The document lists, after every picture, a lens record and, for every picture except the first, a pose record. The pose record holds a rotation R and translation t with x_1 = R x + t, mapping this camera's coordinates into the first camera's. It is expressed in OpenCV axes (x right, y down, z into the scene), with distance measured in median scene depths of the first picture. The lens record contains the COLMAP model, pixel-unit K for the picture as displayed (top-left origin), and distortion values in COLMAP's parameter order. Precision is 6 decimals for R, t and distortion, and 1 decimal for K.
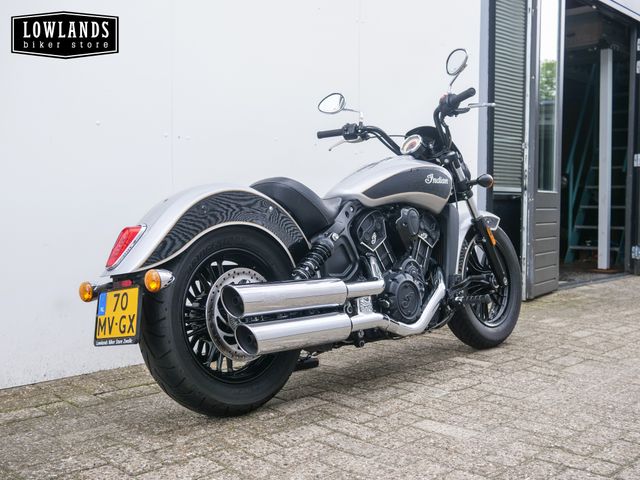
lens RADIAL K [[727.2, 0, 320.0], [0, 727.2, 240.0], [0, 0, 1]] dist [-0.007938, 0.023646]
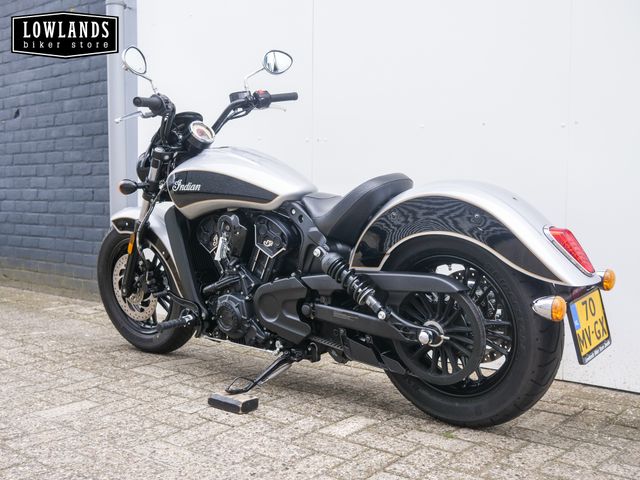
lens RADIAL K [[727.2, 0, 320.0], [0, 727.2, 240.0], [0, 0, 1]] dist [-0.007938, 0.023646]
pose [[0.068177, 0.042127, -0.996783, 0.891641], [-0.059967, 0.997475, 0.038054, -0.034531], [0.995869, 0.057179, 0.070531, 0.916615]]
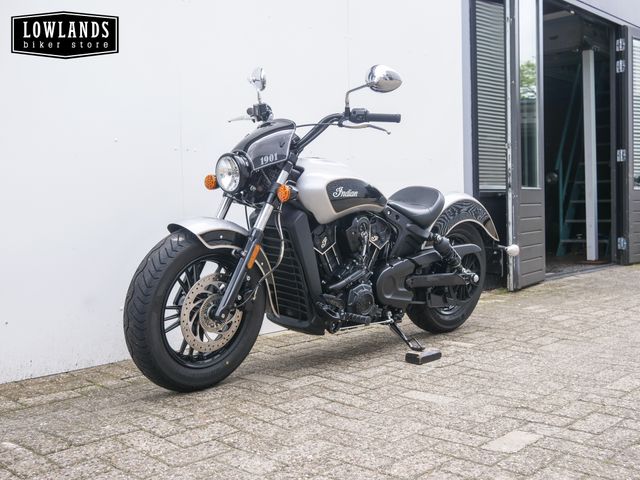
lens RADIAL K [[727.2, 0, 320.0], [0, 727.2, 240.0], [0, 0, 1]] dist [-0.007938, 0.023646]
pose [[0.999513, -0.030944, -0.004038, 0.009260], [0.030925, 0.999511, -0.004674, 0.007994], [0.004181, 0.004547, 0.999981, -0.110017]]
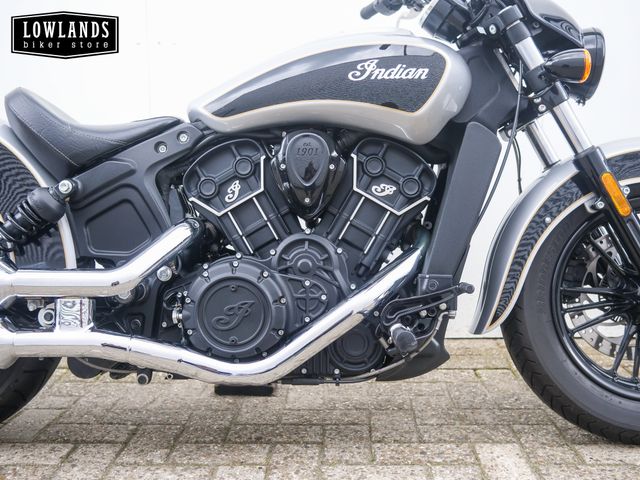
lens RADIAL K [[727.2, 0, 320.0], [0, 727.2, 240.0], [0, 0, 1]] dist [-0.007938, 0.023646]
pose [[0.668771, 0.079612, -0.739194, 0.460859], [-0.021542, 0.995908, 0.087771, -0.013477], [0.743157, -0.042775, 0.667749, 0.611074]]
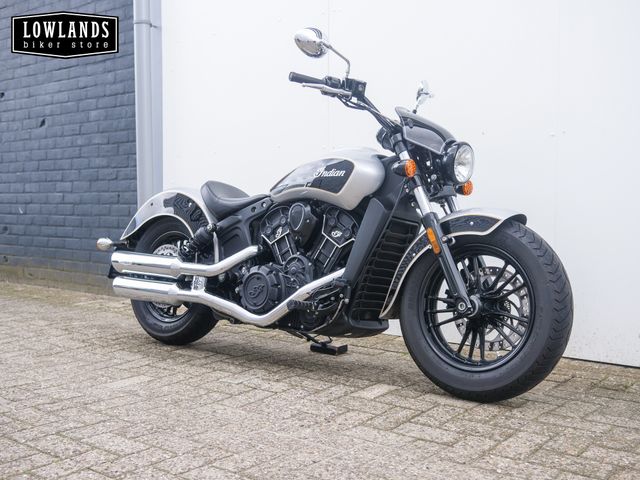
lens RADIAL K [[727.2, 0, 320.0], [0, 727.2, 240.0], [0, 0, 1]] dist [-0.007938, 0.023646]
pose [[0.086708, 0.036102, -0.995579, 1.011763], [-0.054053, 0.998042, 0.031483, -0.024826], [0.994766, 0.051084, 0.088490, 0.861011]]
